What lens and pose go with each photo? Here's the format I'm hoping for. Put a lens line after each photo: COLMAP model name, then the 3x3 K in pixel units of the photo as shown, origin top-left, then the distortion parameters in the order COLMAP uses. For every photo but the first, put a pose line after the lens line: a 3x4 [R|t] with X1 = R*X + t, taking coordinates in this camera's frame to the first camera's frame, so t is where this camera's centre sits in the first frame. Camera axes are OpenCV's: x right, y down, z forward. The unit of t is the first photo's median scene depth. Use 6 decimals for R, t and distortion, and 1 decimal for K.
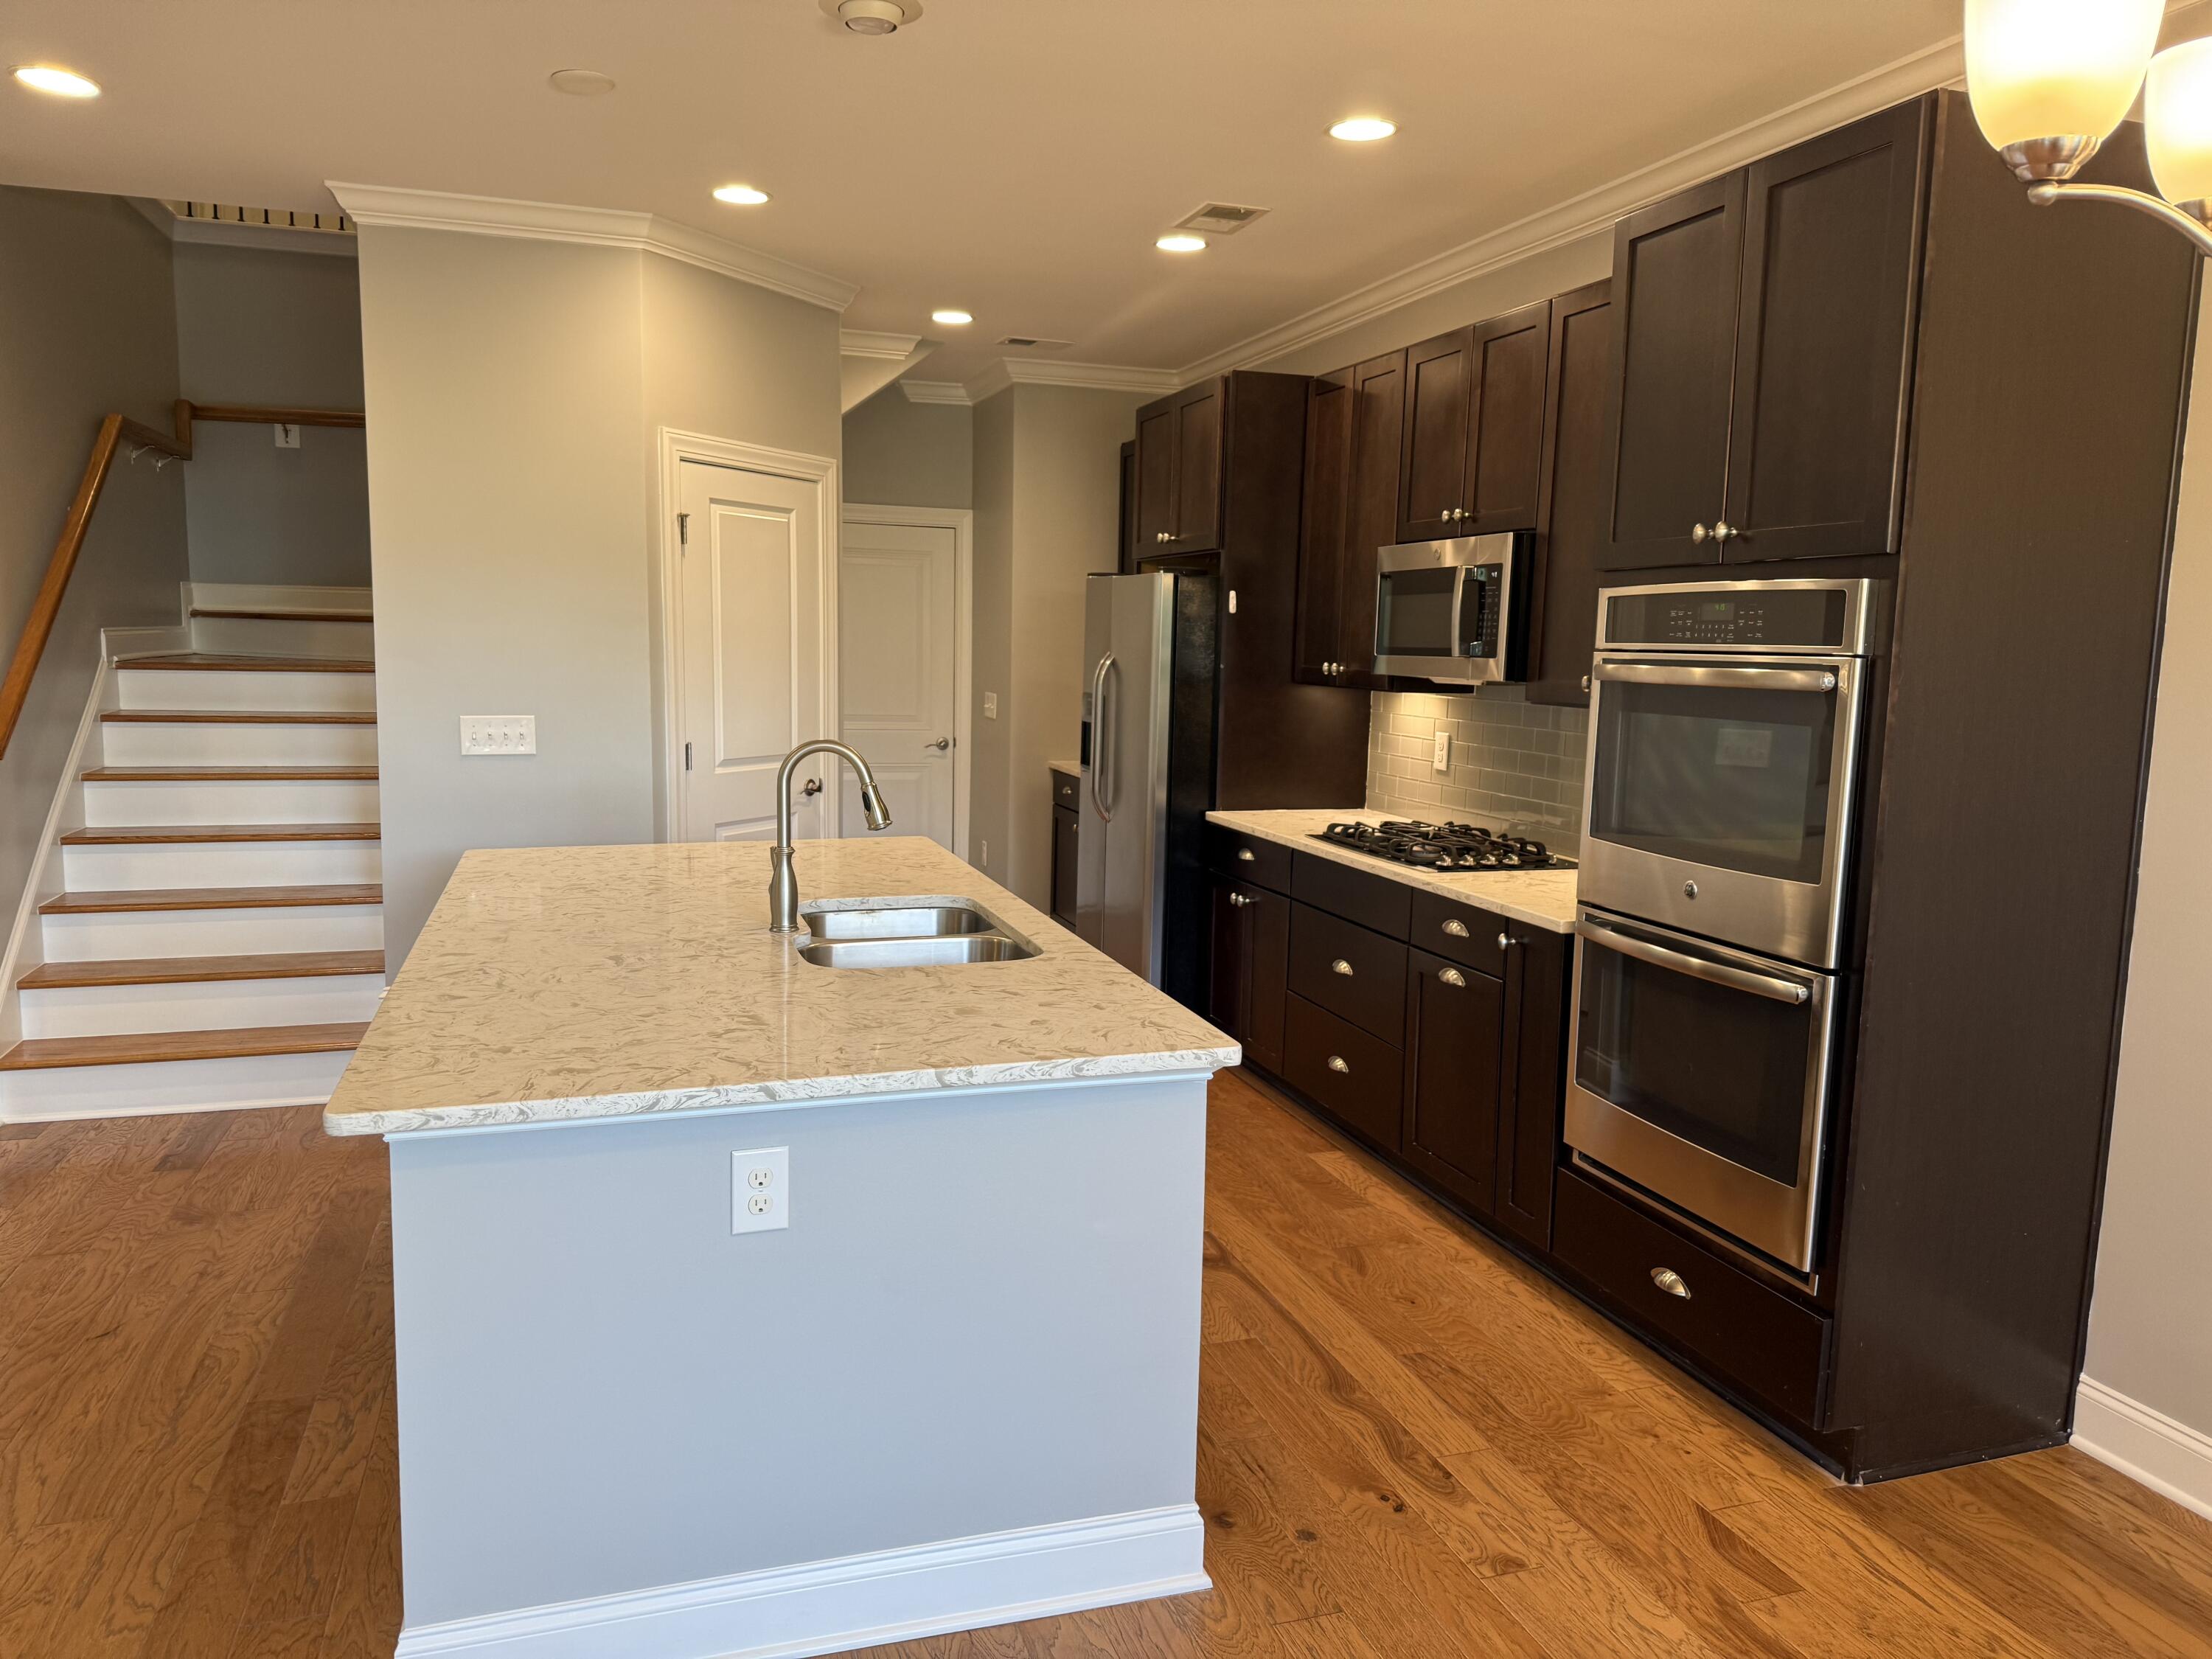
lens RADIAL K [[1547.6, 0, 1101.5], [0, 1547.6, 845.6], [0, 0, 1]] dist [0.062406, -0.086805]
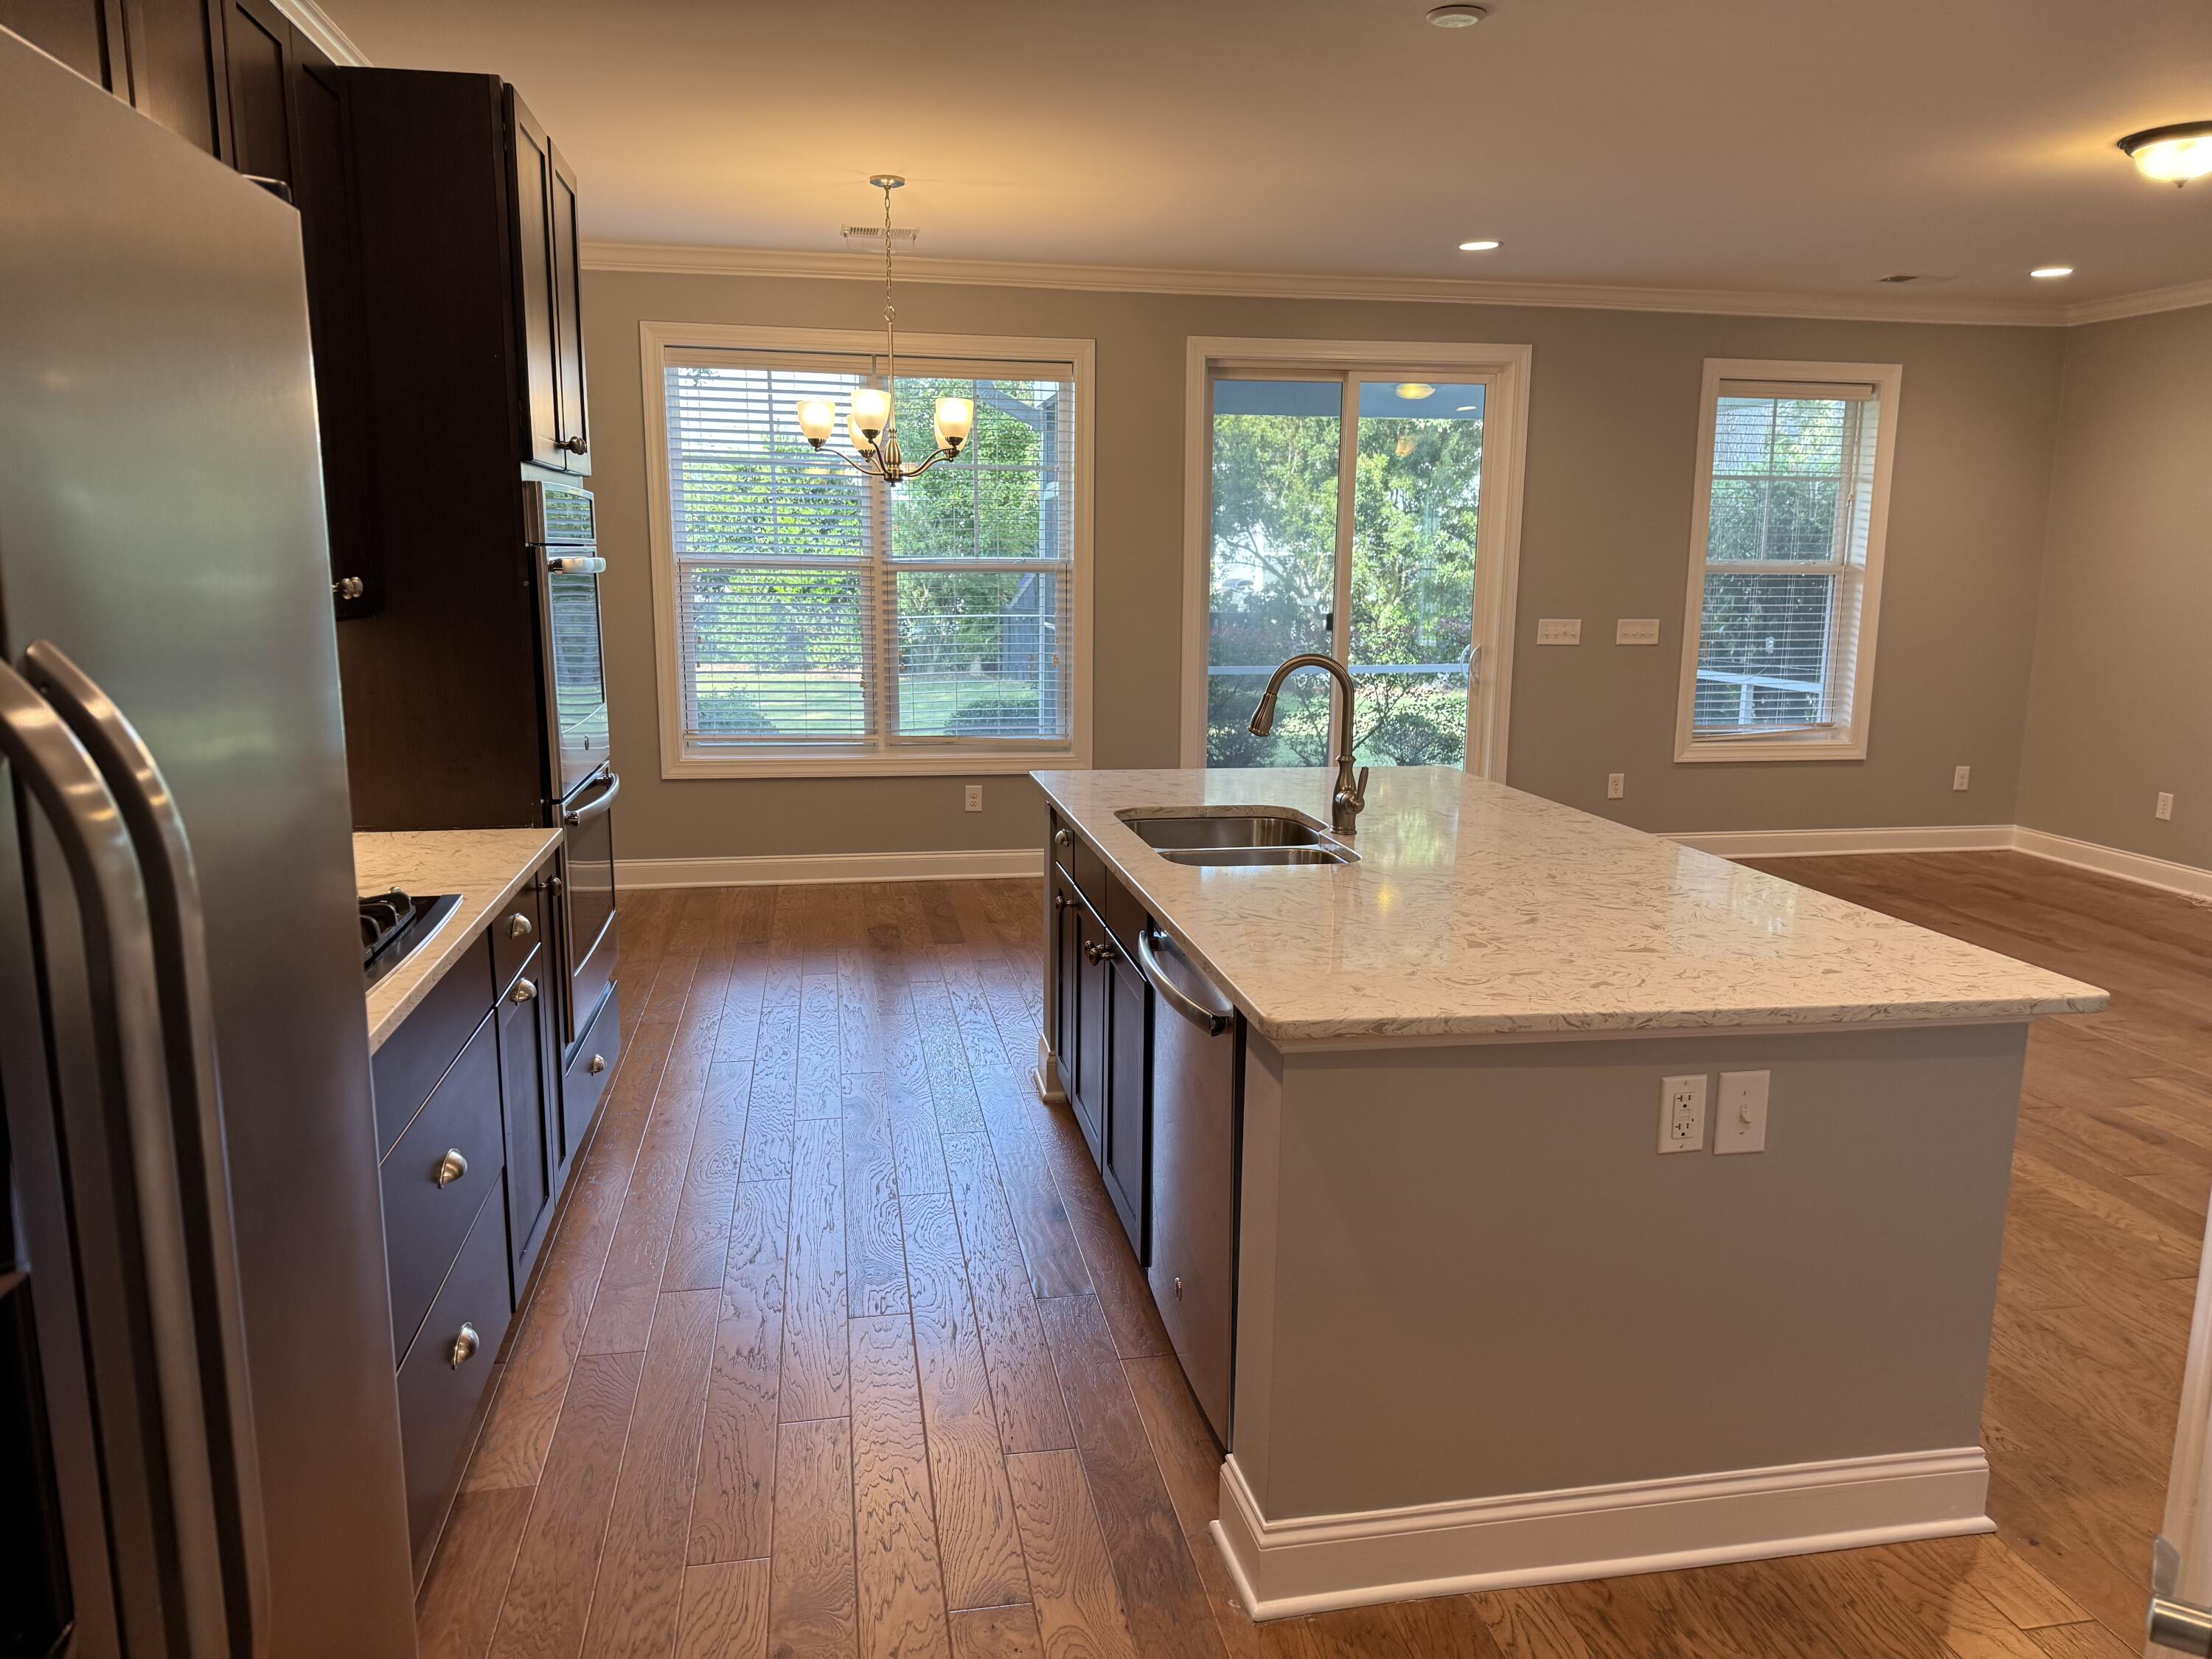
lens RADIAL K [[1547.6, 0, 1101.5], [0, 1547.6, 845.6], [0, 0, 1]] dist [0.062406, -0.086805]
pose [[-0.989698, -0.059629, 0.130160, -0.141637], [-0.017011, 0.951675, 0.306636, -0.201890], [-0.142155, 0.301263, -0.942885, 1.591566]]
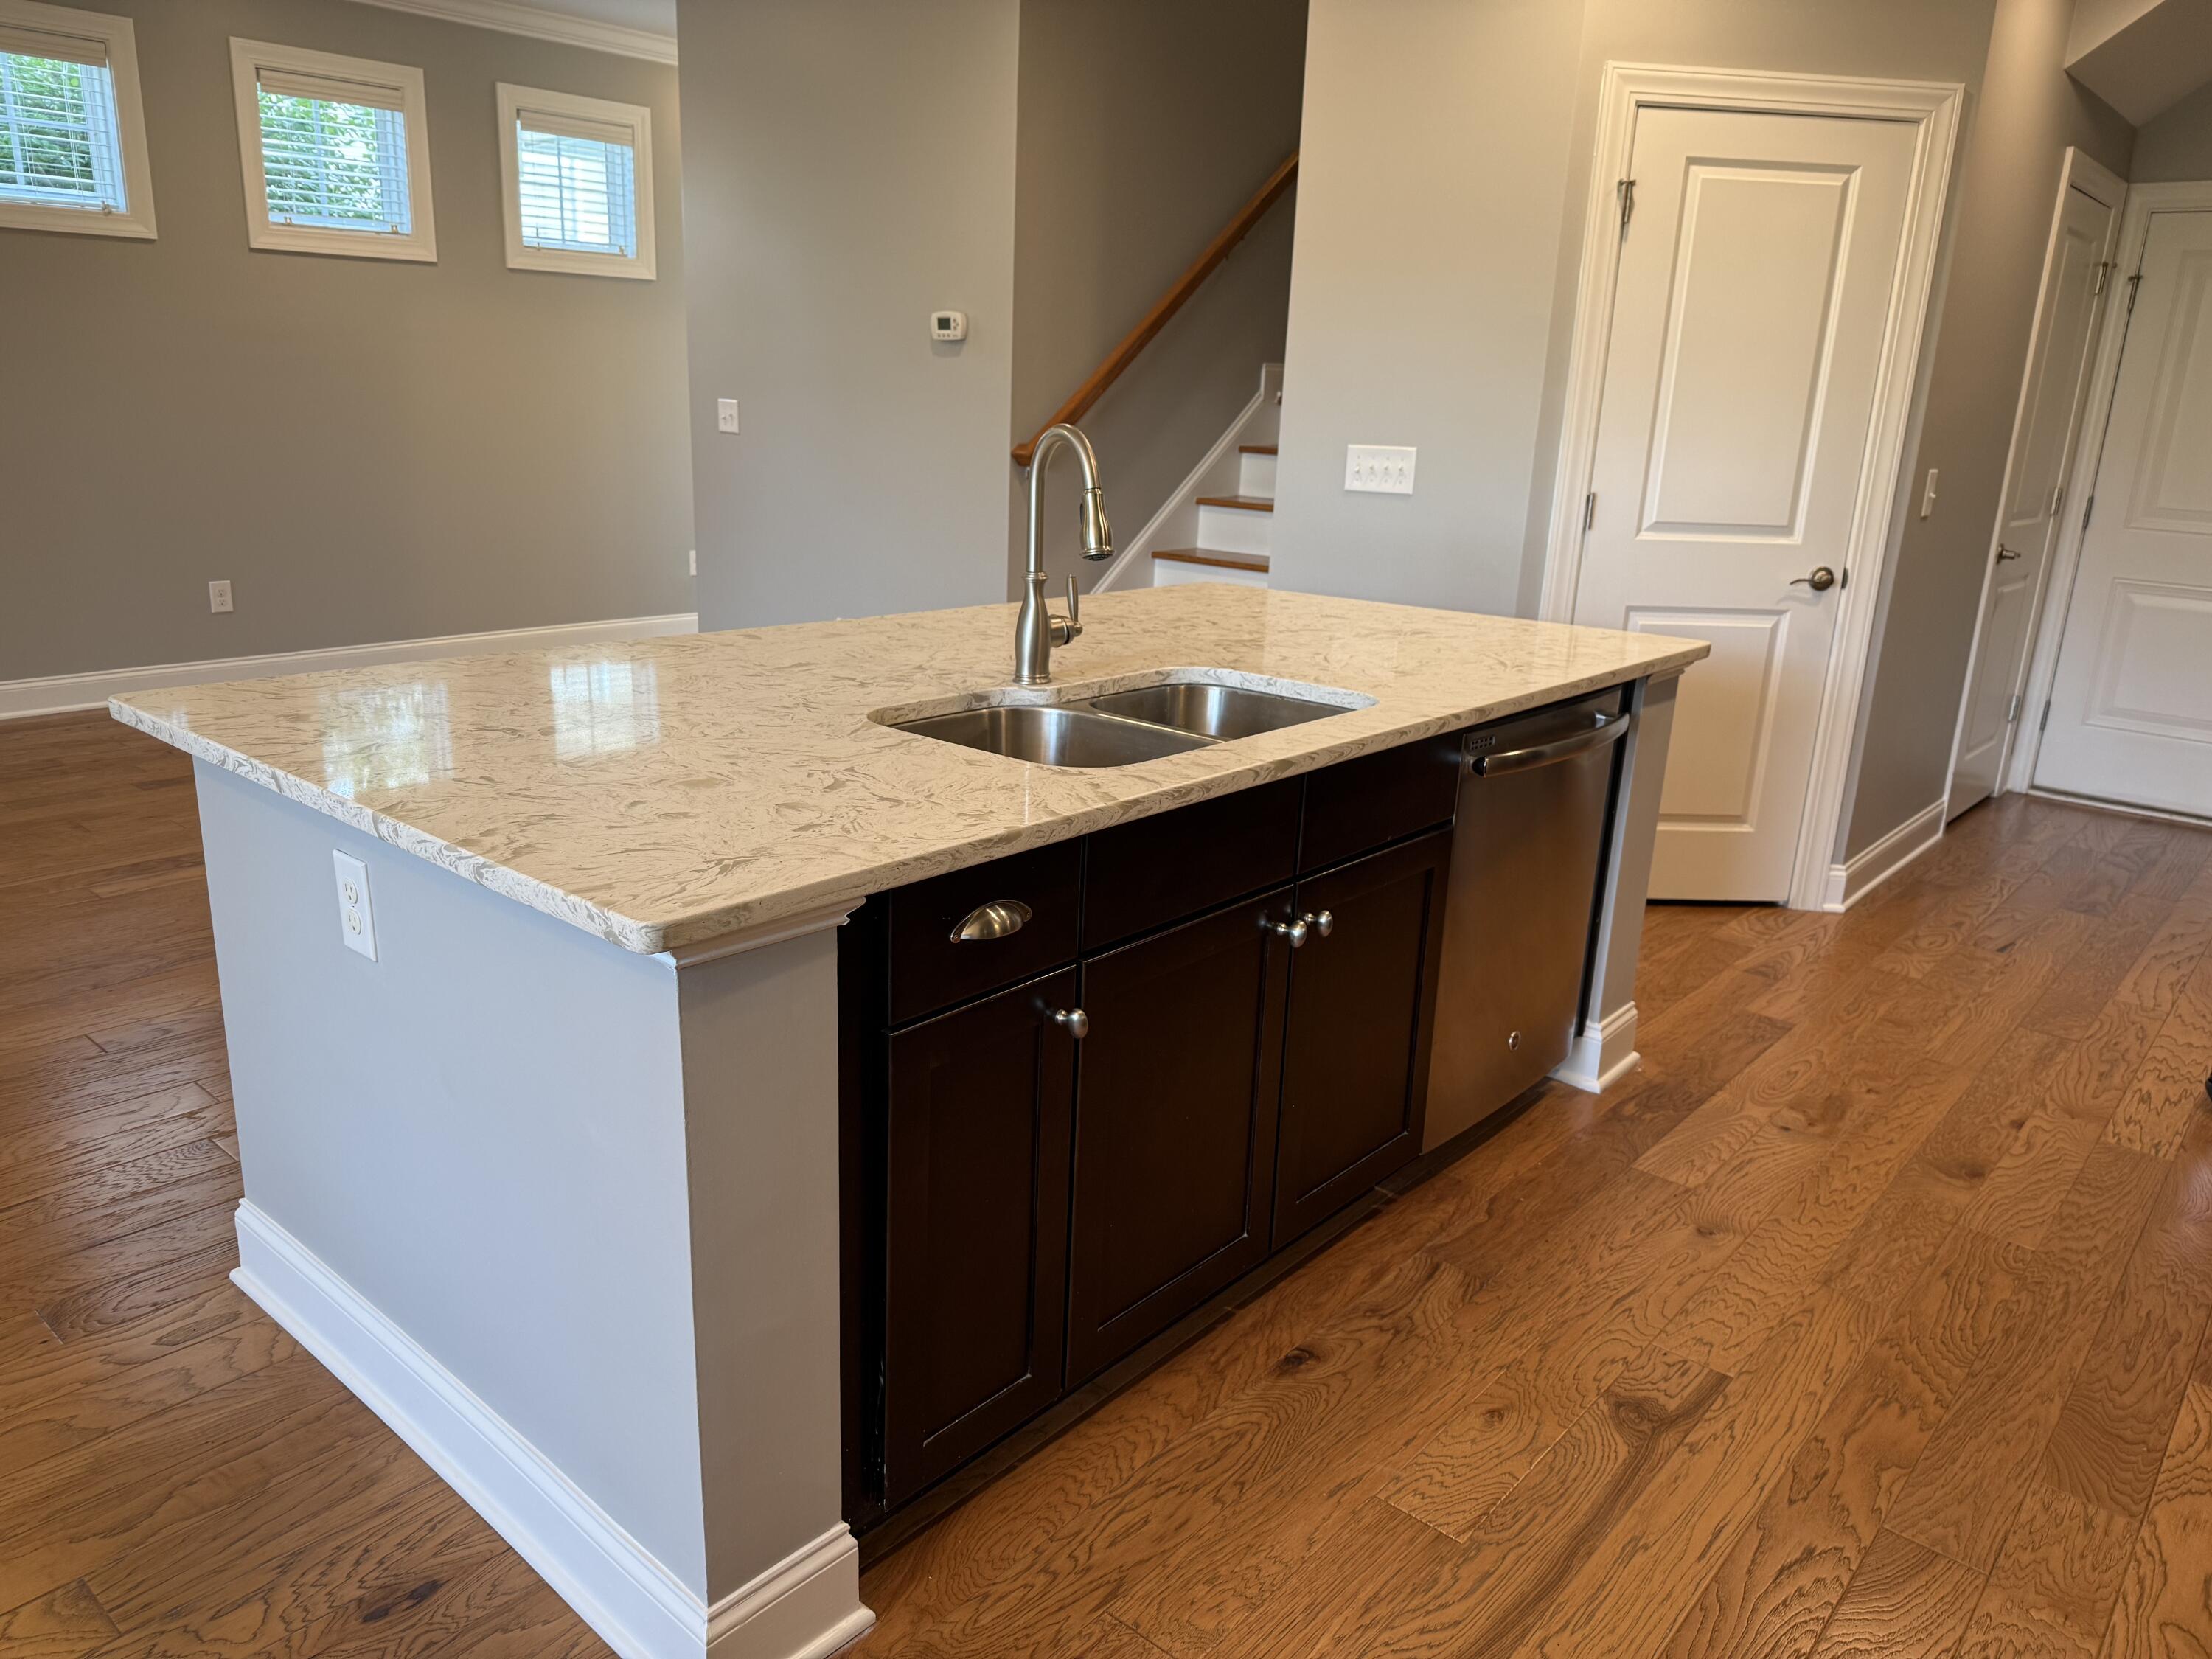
lens RADIAL K [[1541.1, 0, 1091.5], [0, 1541.1, 830.2], [0, 0, 1]] dist [0.009736, 0.001123]
pose [[0.509339, 0.235447, -0.827731, 0.355372], [-0.142264, 0.971648, 0.188843, -0.016938], [0.848726, 0.021571, 0.528393, 0.484733]]
